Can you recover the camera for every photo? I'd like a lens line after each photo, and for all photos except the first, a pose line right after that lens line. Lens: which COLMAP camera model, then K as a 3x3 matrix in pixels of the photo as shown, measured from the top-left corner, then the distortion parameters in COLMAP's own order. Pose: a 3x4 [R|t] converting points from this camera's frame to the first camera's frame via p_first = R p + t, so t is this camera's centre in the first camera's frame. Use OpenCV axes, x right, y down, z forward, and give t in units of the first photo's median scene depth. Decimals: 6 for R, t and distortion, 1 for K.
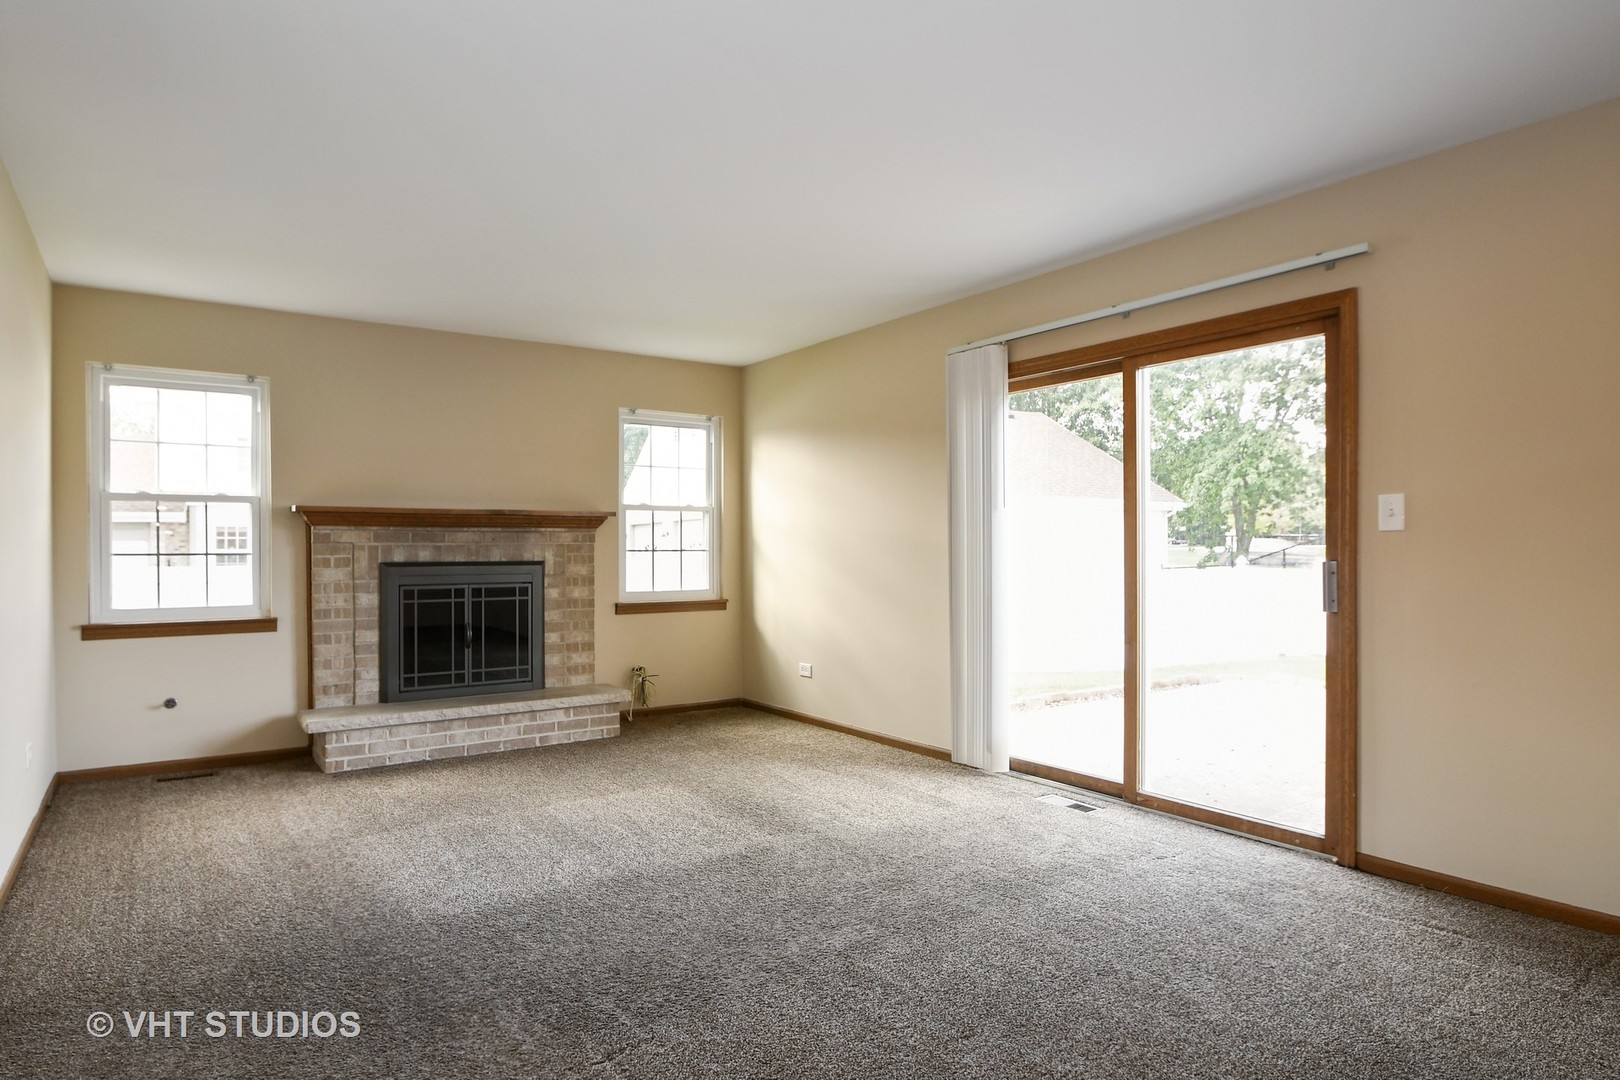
lens RADIAL K [[896.4, 0, 811.2], [0, 896.4, 548.4], [0, 0, 1]] dist [-0.038908, -0.000247]
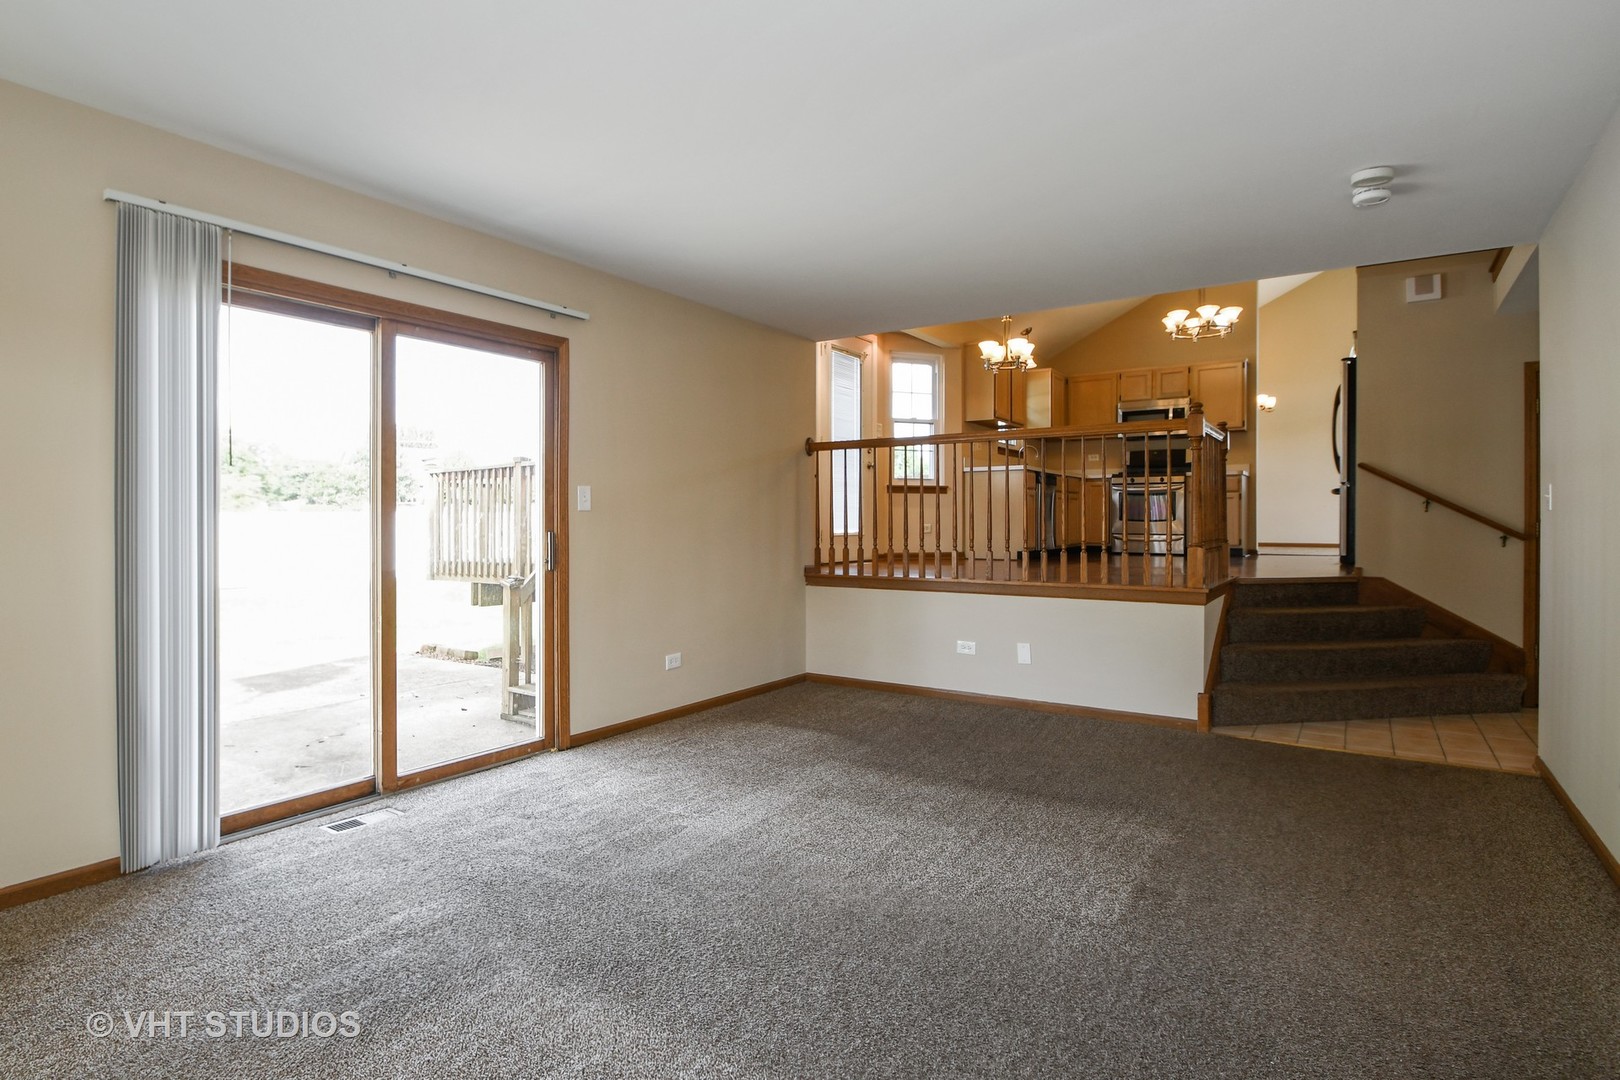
lens RADIAL K [[849.7, 0, 807.4], [0, 849.7, 529.1], [0, 0, 1]] dist [-0.000216, -0.000352]
pose [[-0.358716, 0.000565, 0.933447, -0.668592], [0.006229, 0.999979, 0.001789, 0.009197], [-0.933426, 0.006456, -0.358712, 0.950644]]
